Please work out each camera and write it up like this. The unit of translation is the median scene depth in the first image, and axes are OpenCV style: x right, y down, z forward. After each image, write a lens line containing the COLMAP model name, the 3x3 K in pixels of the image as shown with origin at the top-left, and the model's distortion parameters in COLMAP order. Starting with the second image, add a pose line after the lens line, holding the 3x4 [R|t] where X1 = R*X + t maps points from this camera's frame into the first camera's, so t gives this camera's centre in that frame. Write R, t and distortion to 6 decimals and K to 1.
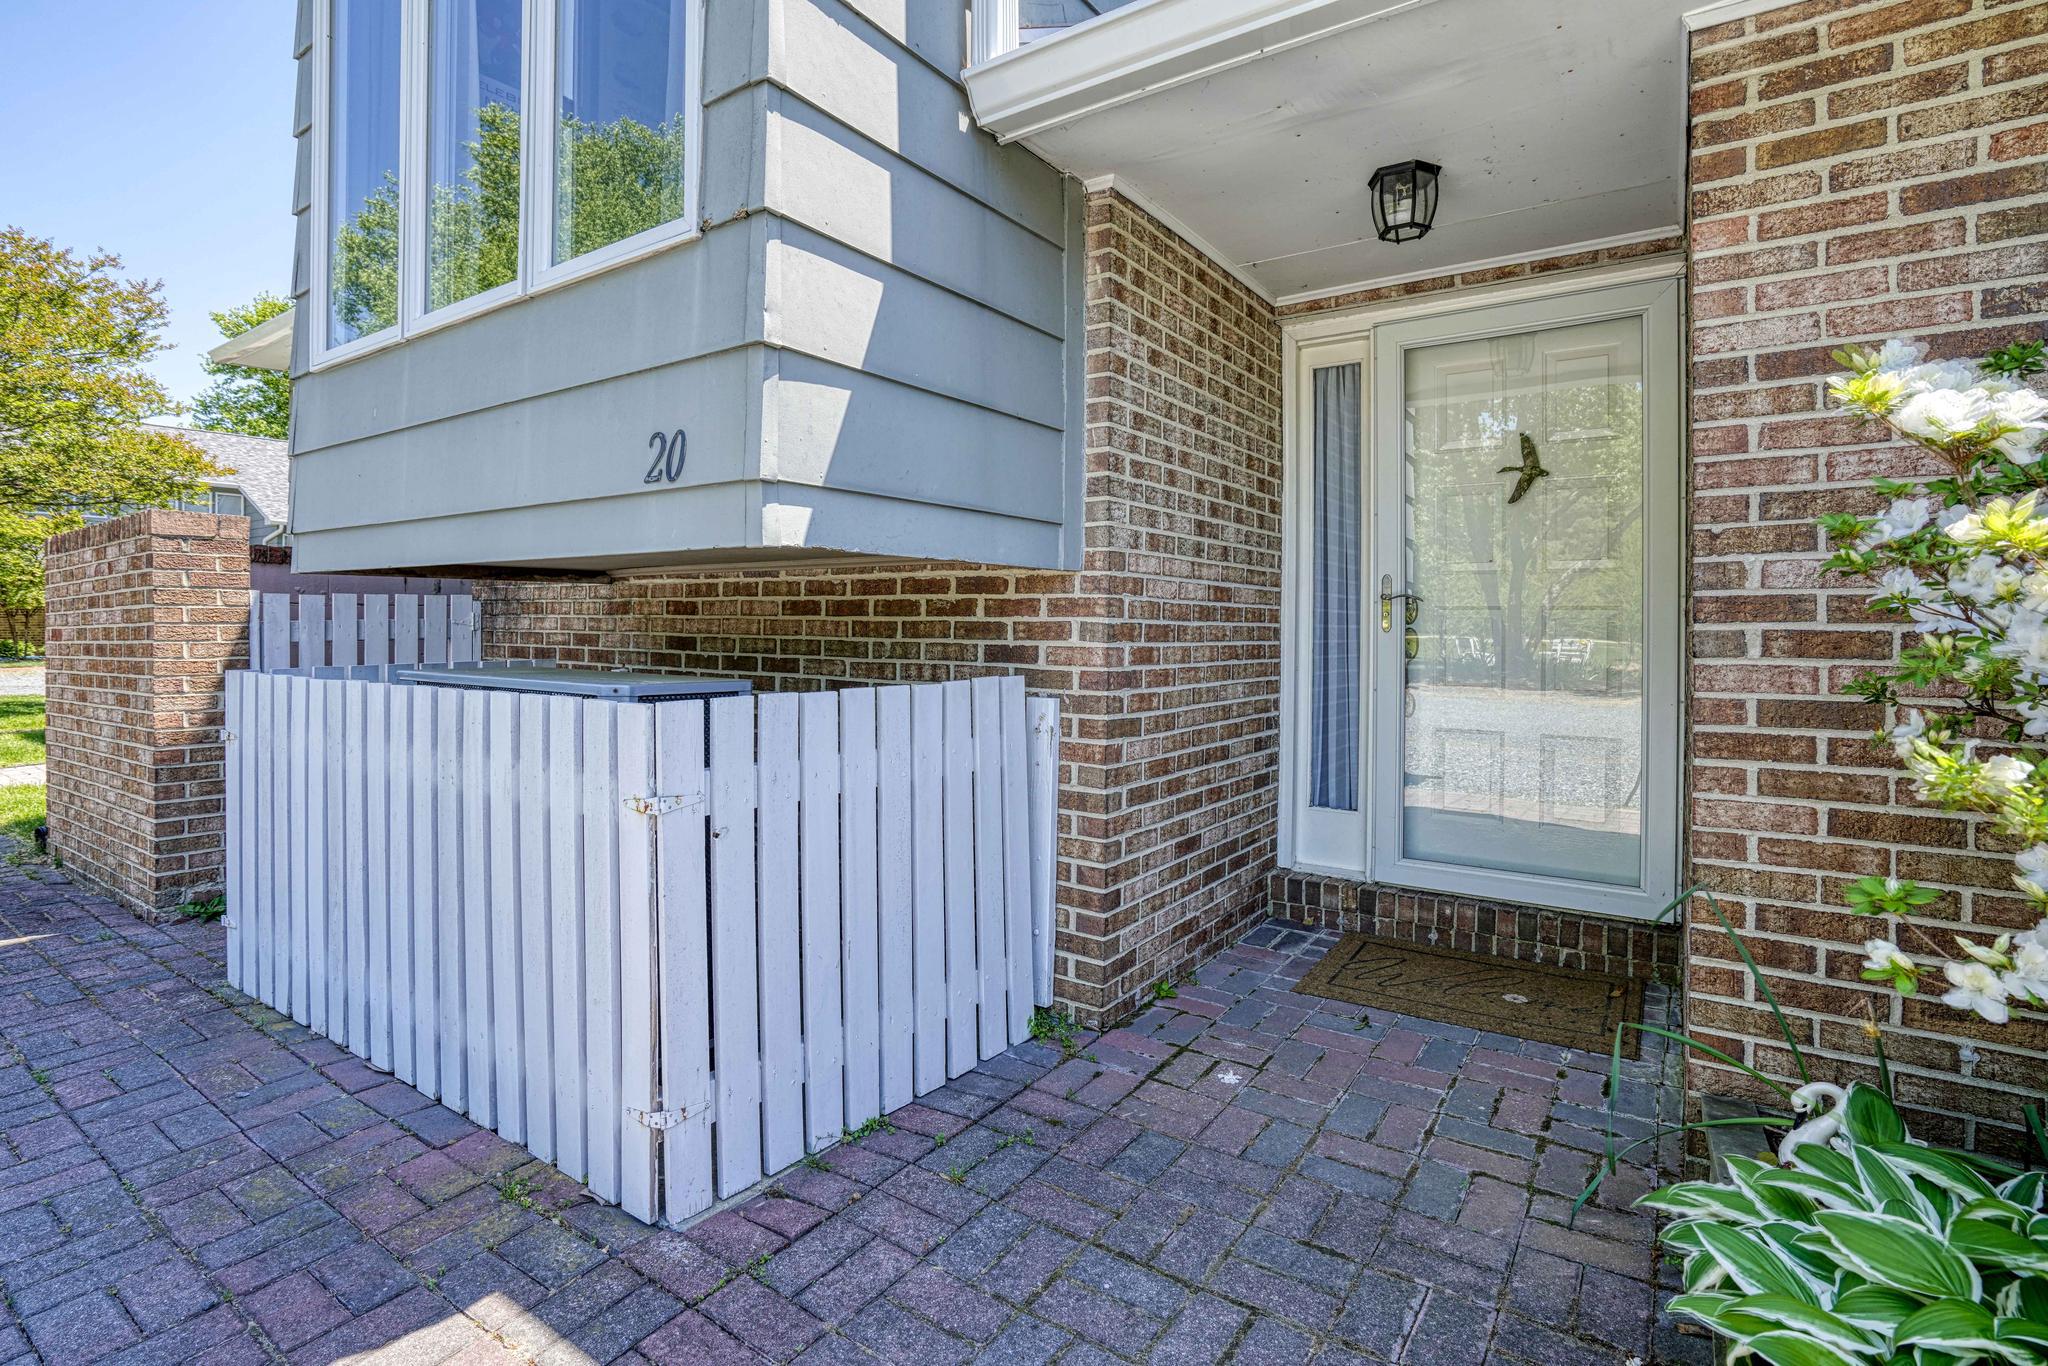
lens RADIAL K [[990.8, 0, 991.8], [0, 990.8, 629.9], [0, 0, 1]] dist [-0.044312, 0.016417]
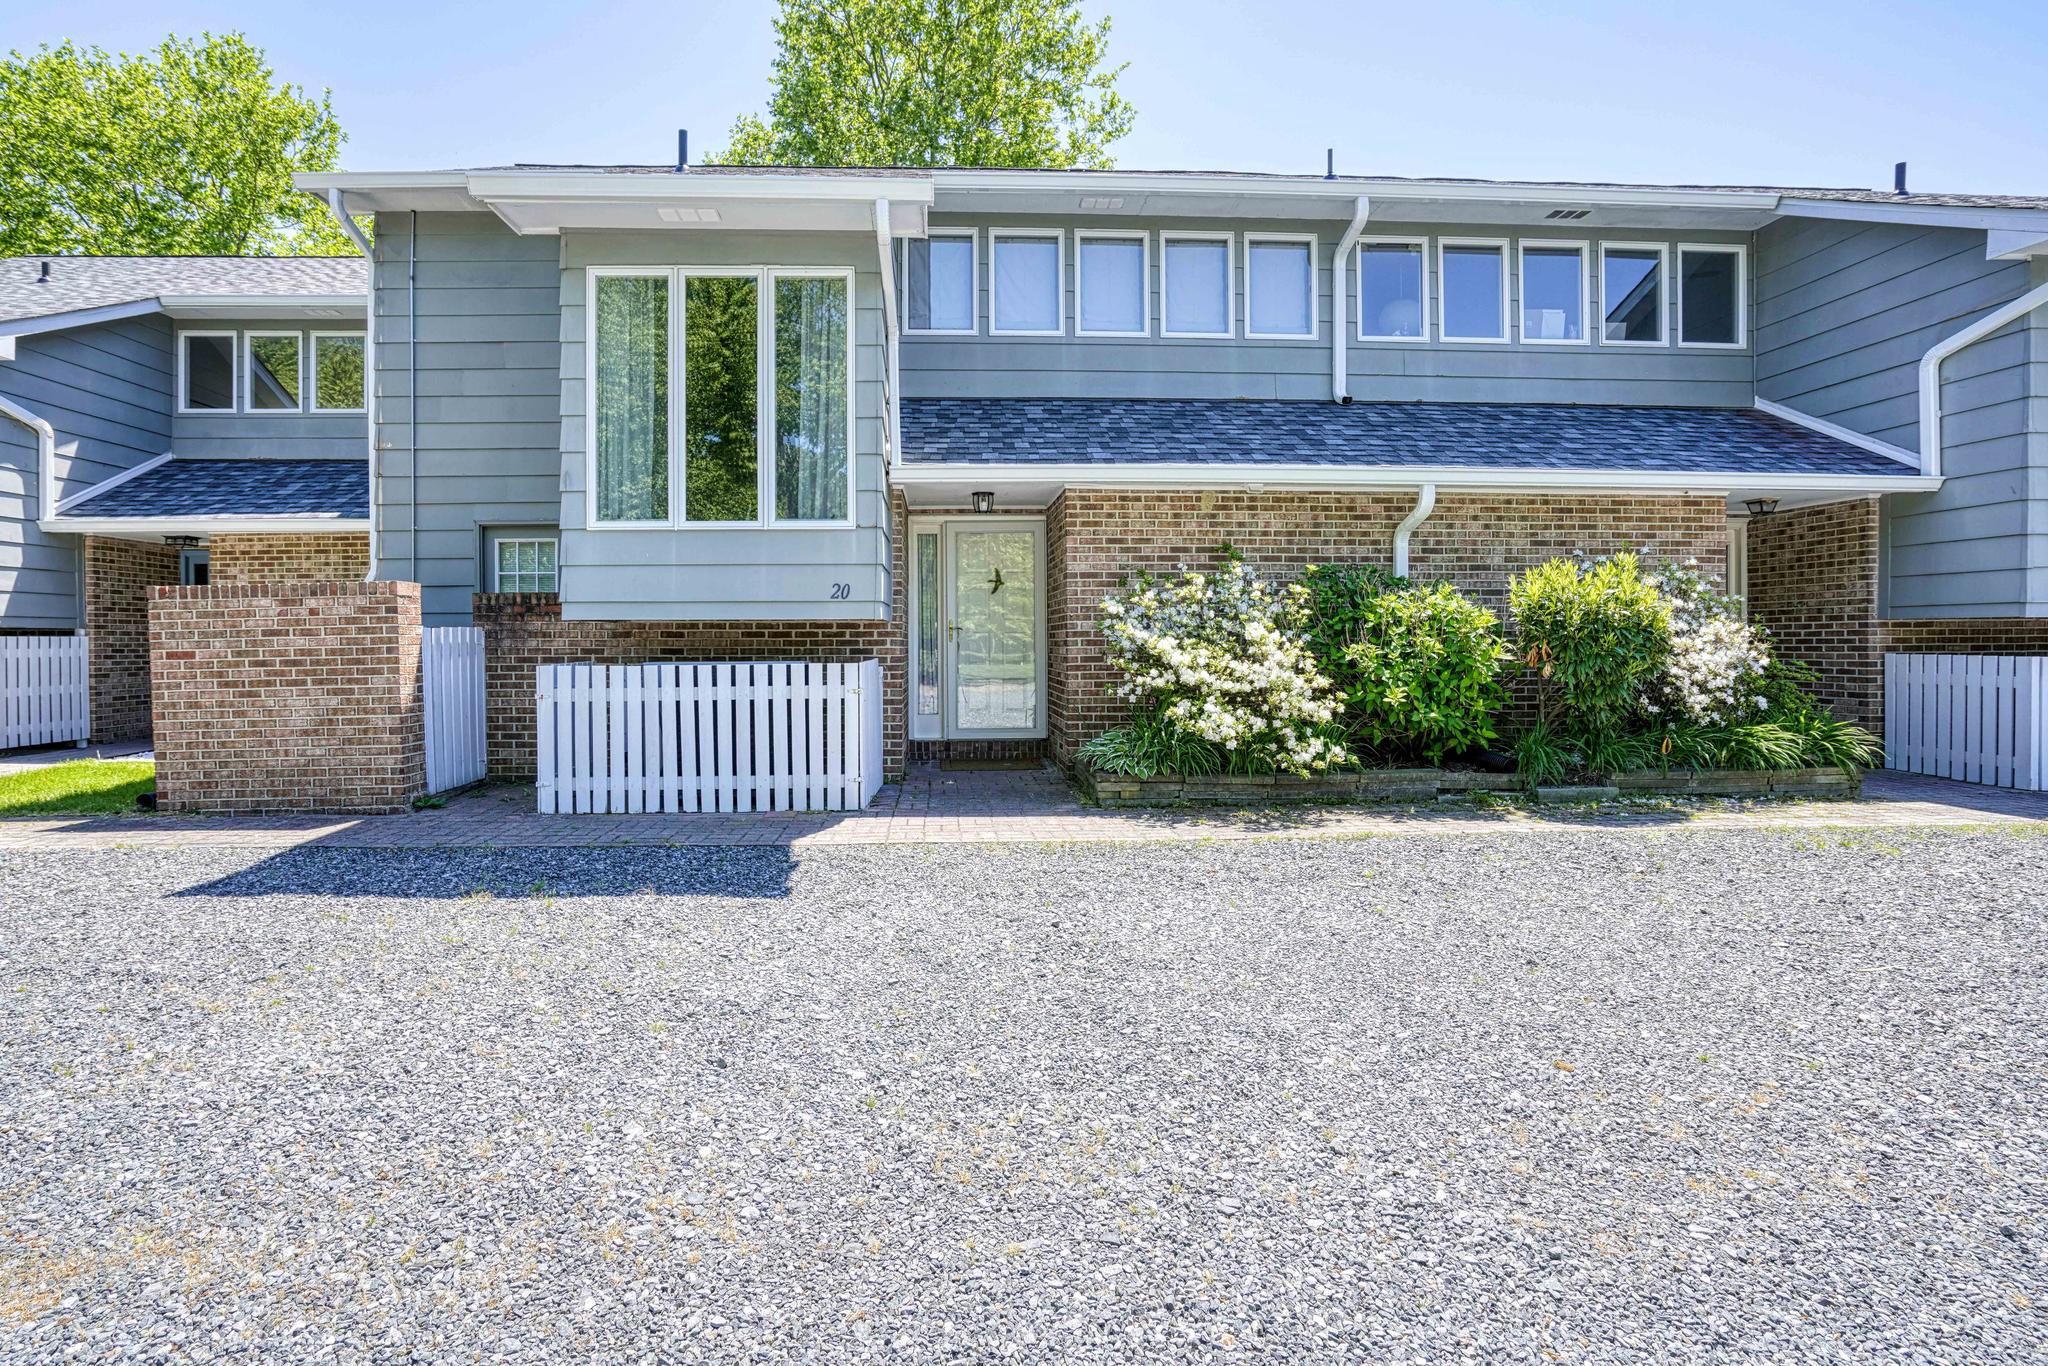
lens RADIAL K [[990.8, 0, 956.8], [0, 990.8, 652.5], [0, 0, 1]] dist [-0.044312, 0.016417]
pose [[0.800019, -0.018167, 0.599700, -1.372995], [0.014416, 0.999835, 0.011056, 0.001320], [-0.599802, -0.000200, 0.800149, -1.308314]]
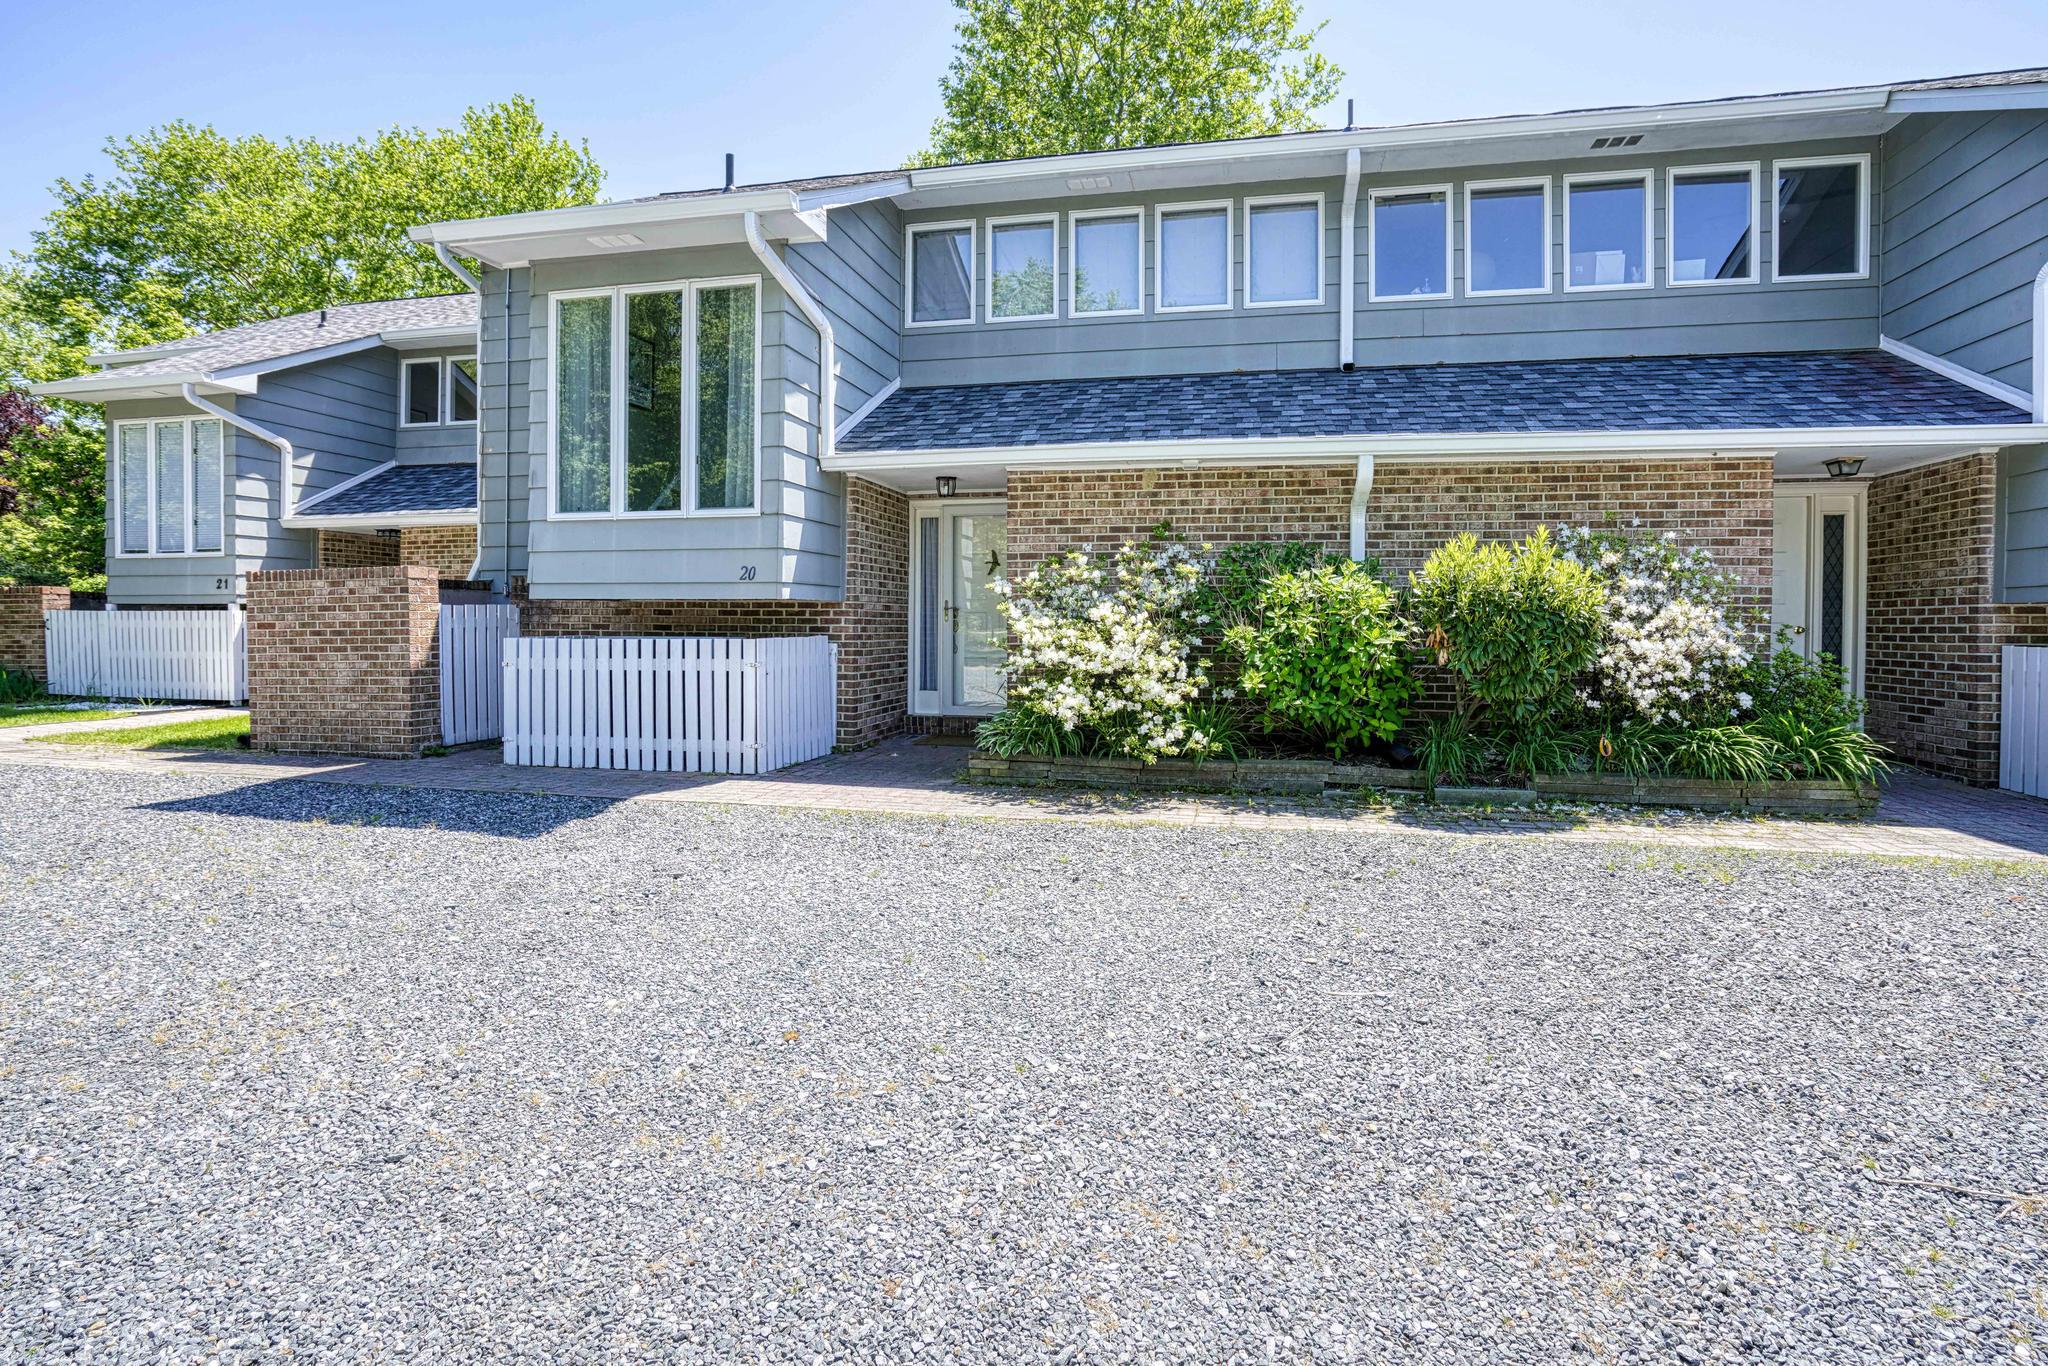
lens RADIAL K [[990.8, 0, 1016.7], [0, 990.8, 631.0], [0, 0, 1]] dist [-0.044312, 0.016417]
pose [[0.923554, -0.006834, 0.383407, -0.547311], [0.004939, 0.999970, 0.005927, 0.015167], [-0.383437, -0.003581, 0.923560, -1.870613]]
